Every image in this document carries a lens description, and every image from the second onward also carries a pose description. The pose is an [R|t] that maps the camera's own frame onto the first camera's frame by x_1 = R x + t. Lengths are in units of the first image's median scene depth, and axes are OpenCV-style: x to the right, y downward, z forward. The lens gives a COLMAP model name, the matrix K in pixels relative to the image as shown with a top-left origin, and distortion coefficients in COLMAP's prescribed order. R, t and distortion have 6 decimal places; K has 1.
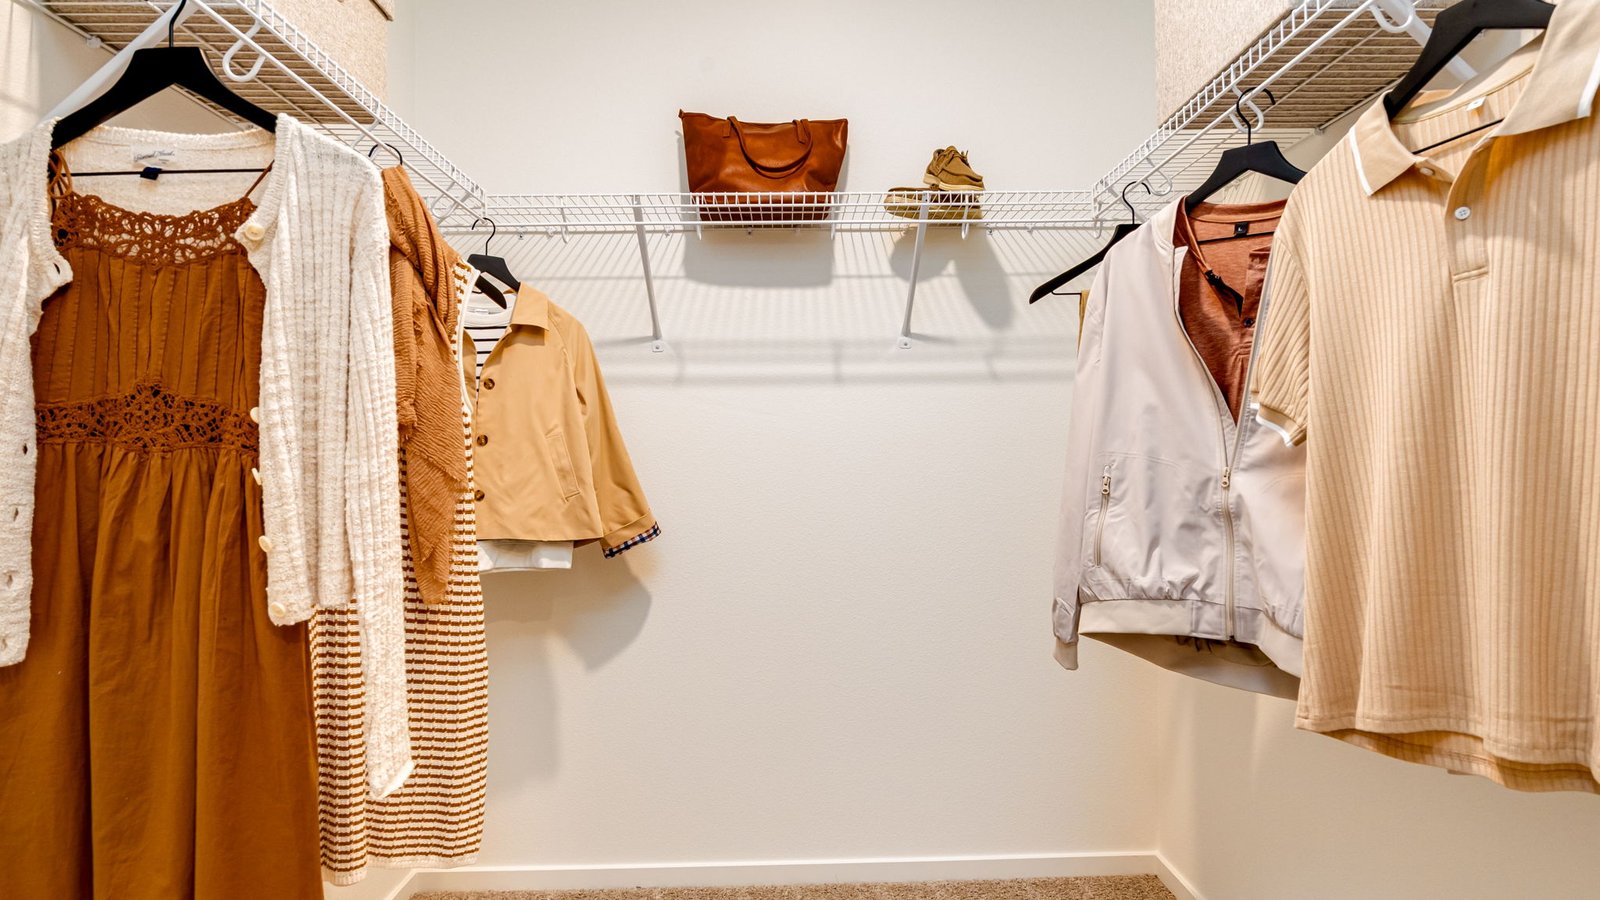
lens RADIAL K [[834.7, 0, 796.8], [0, 834.7, 454.7], [0, 0, 1]] dist [0.001045, 0.003081]
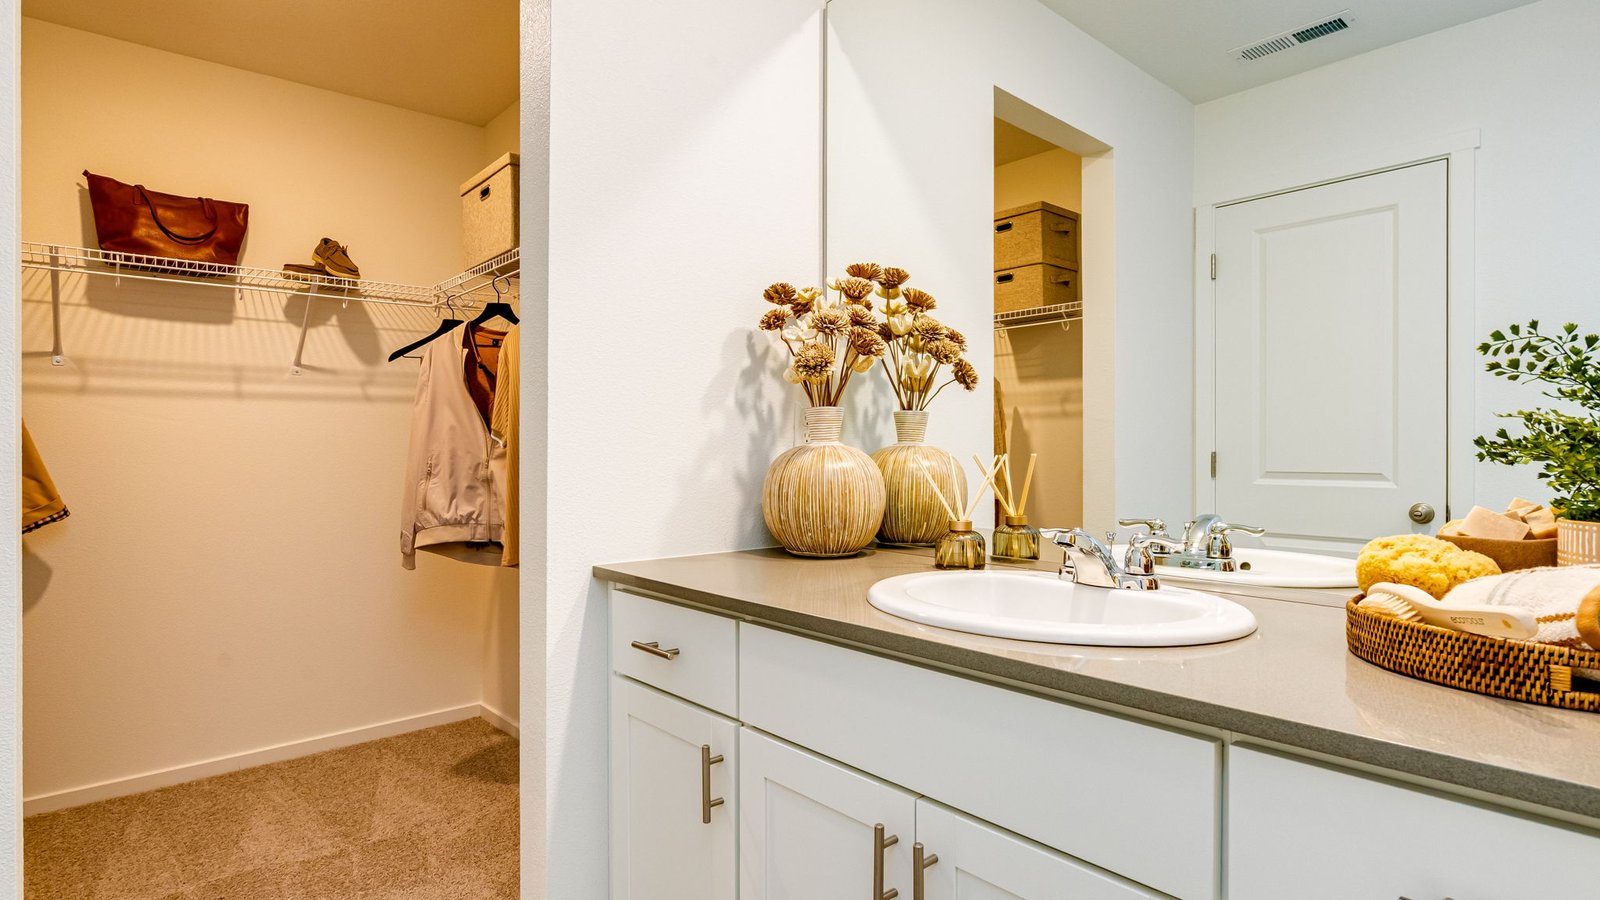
lens RADIAL K [[834.7, 0, 796.8], [0, 834.7, 458.2], [0, 0, 1]] dist [0.001045, 0.003081]
pose [[0.766418, -0.002185, 0.642338, -0.134829], [-0.001195, 0.999988, 0.004828, 0.003388], [-0.642341, -0.004468, 0.766406, -0.643324]]
